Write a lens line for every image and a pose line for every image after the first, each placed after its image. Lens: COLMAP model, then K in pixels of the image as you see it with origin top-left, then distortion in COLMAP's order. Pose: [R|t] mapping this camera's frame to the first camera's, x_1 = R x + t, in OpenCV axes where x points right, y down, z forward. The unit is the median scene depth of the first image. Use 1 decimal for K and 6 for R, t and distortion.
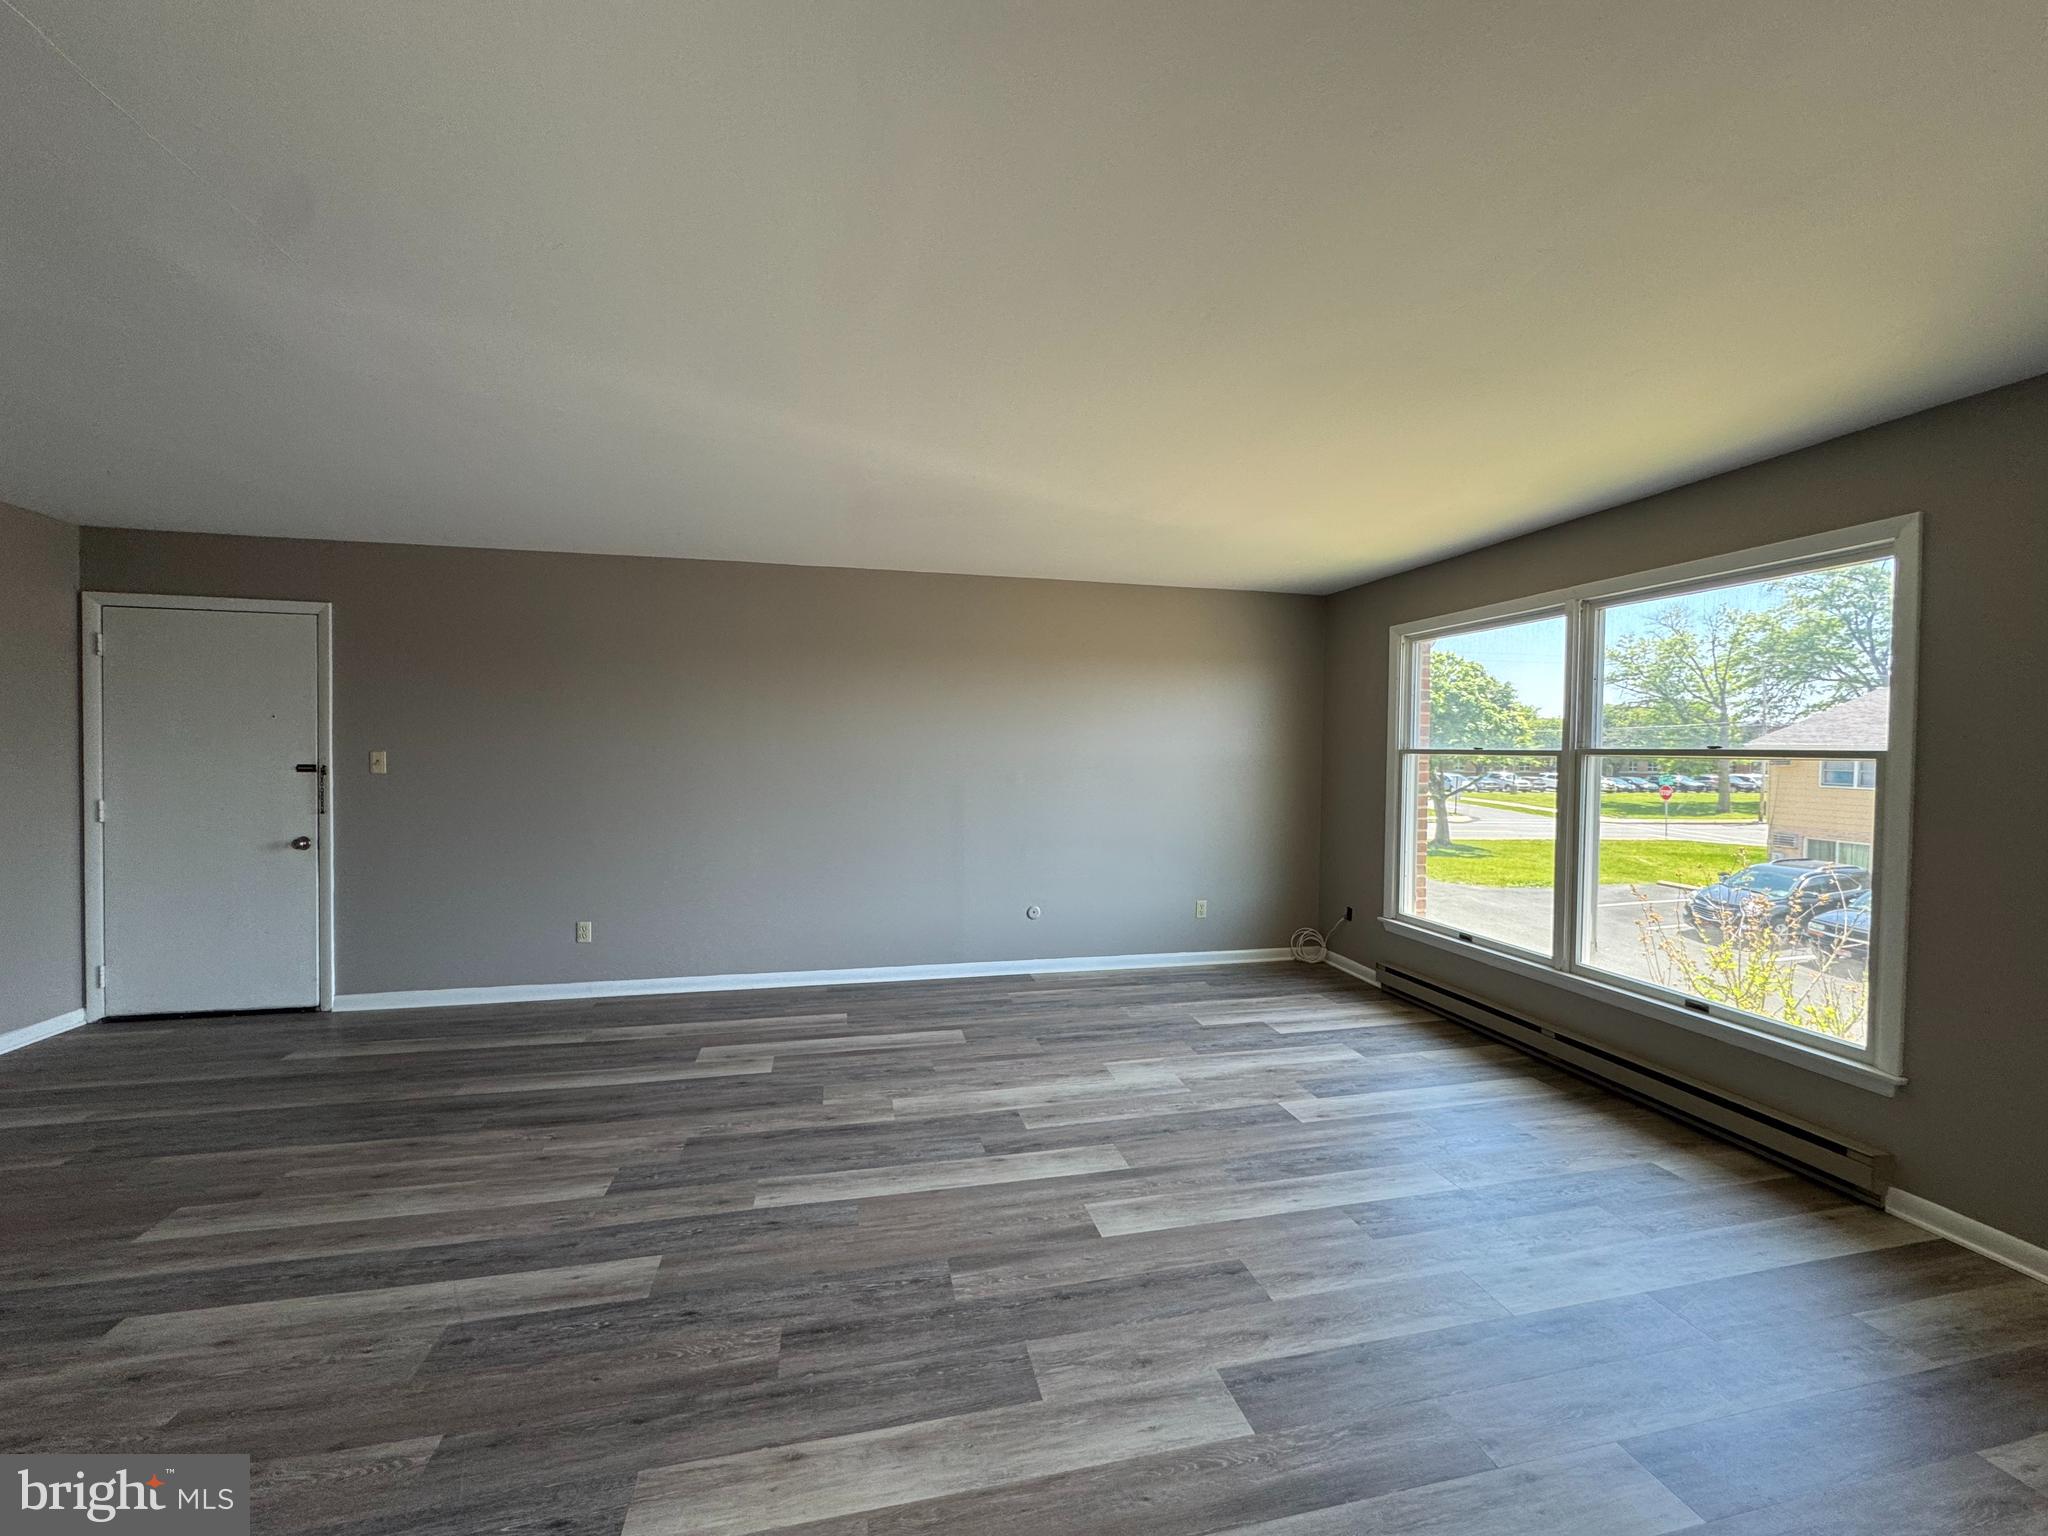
lens RADIAL K [[816.0, 0, 1024.4], [0, 816.0, 763.5], [0, 0, 1]] dist [-0.002928, 0.000382]
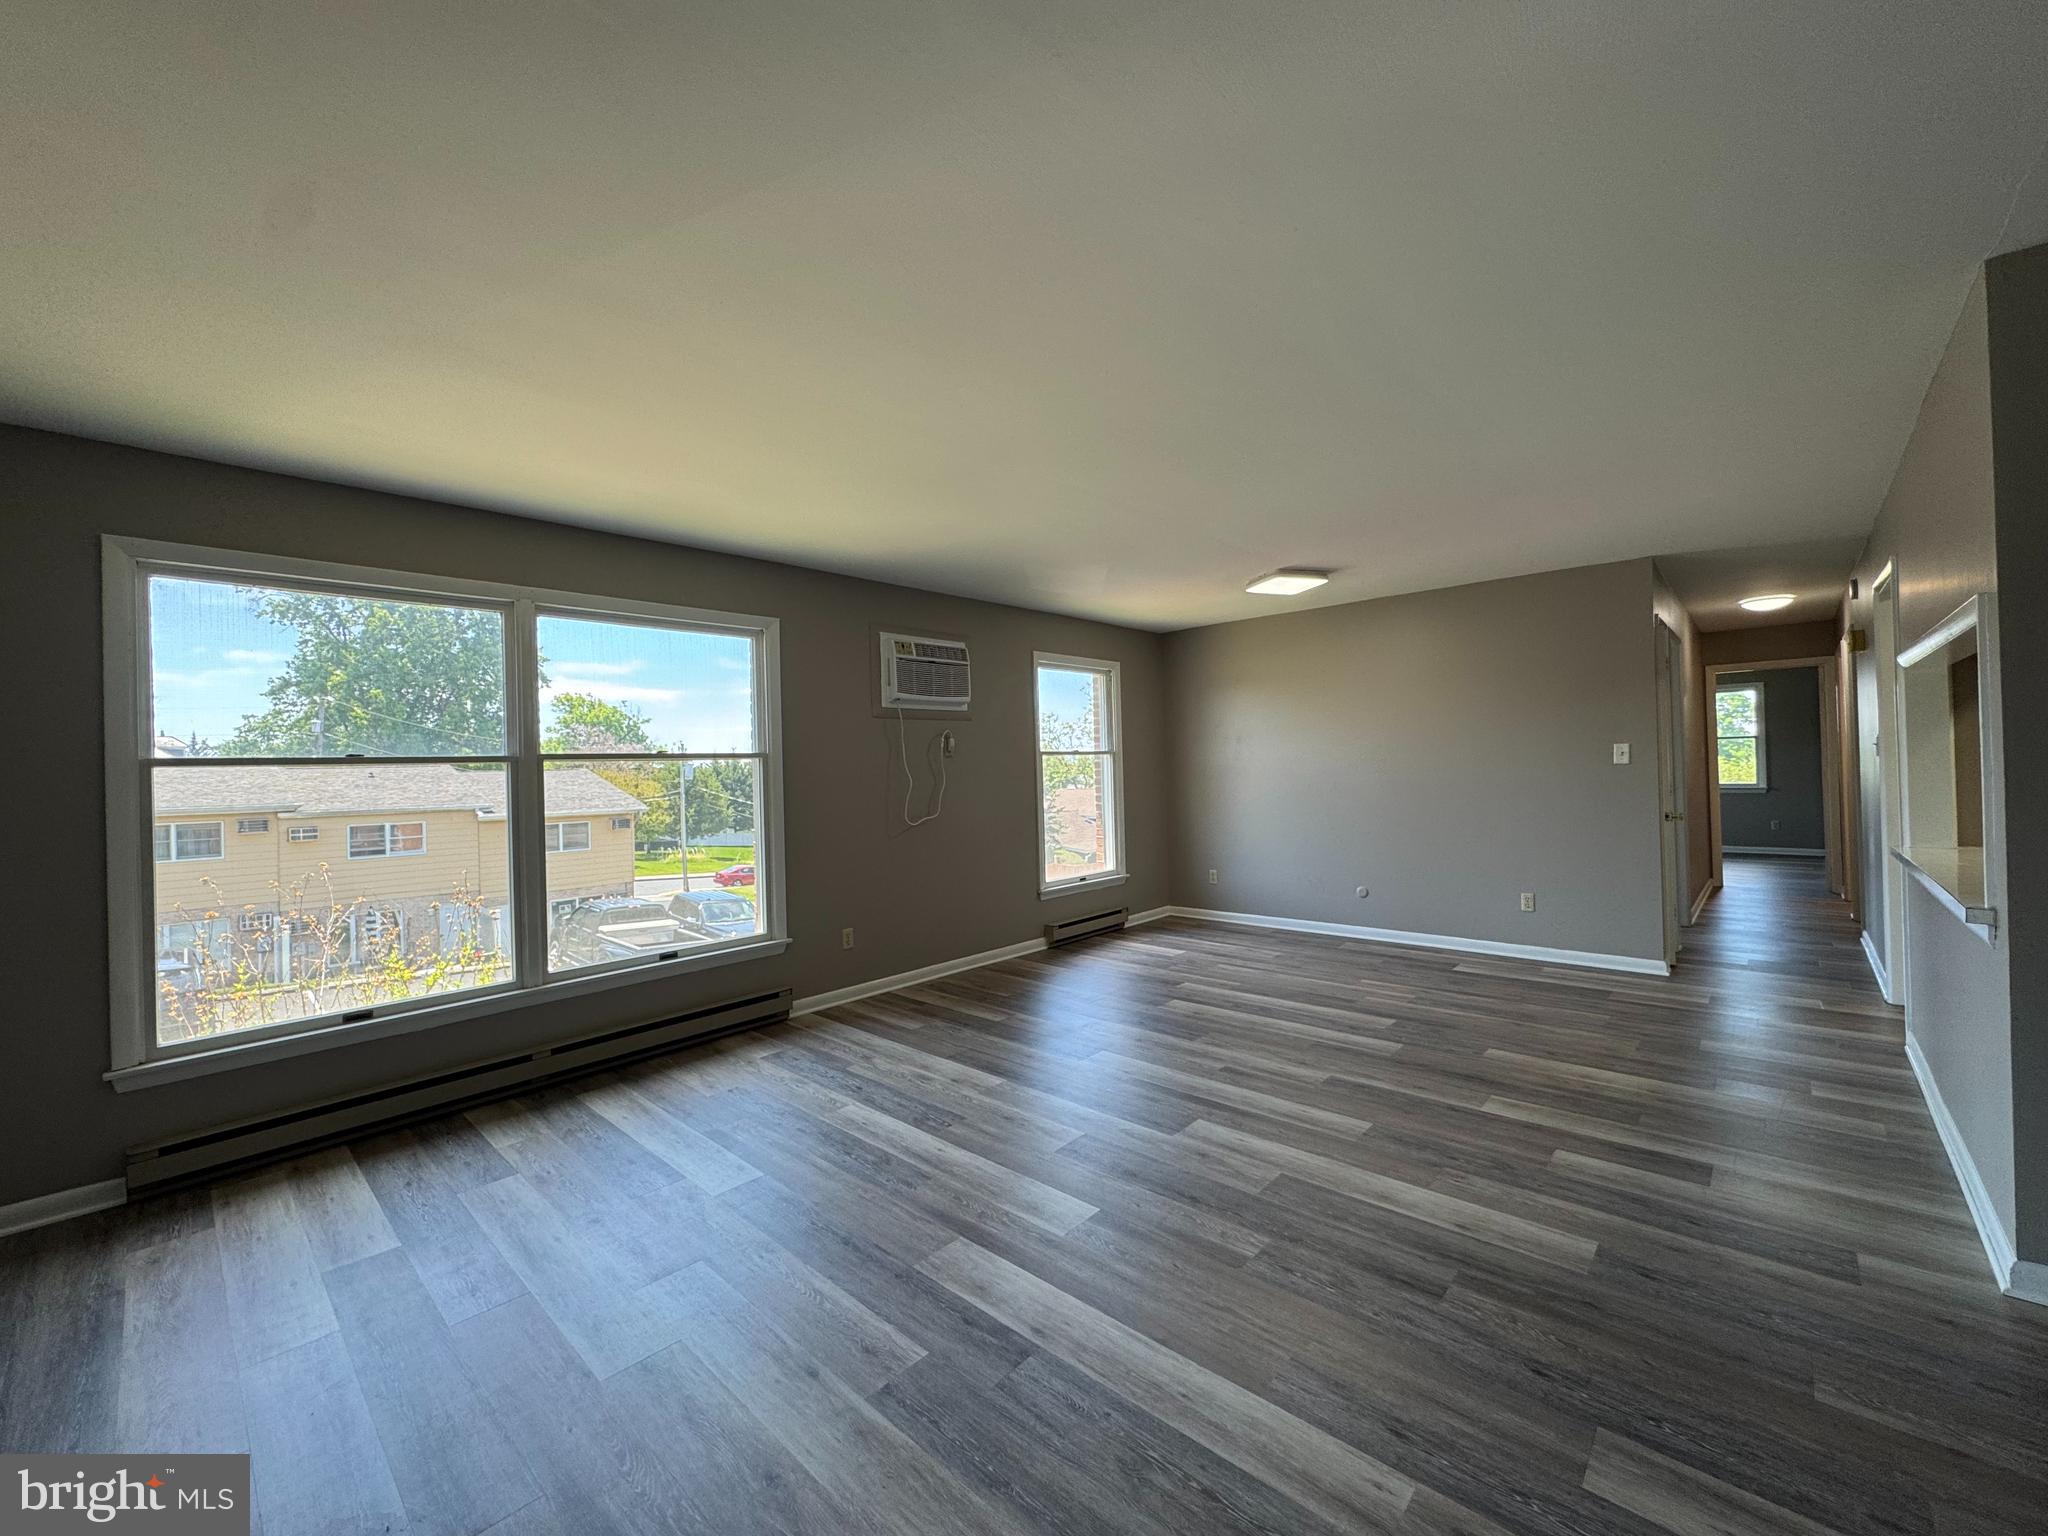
lens RADIAL K [[816.0, 0, 1024.4], [0, 816.0, 763.5], [0, 0, 1]] dist [-0.002928, 0.000382]
pose [[-0.563851, 0.009157, 0.825826, -0.623515], [0.037761, 0.999179, 0.014703, 0.001331], [-0.825013, 0.039475, -0.563734, 1.451078]]
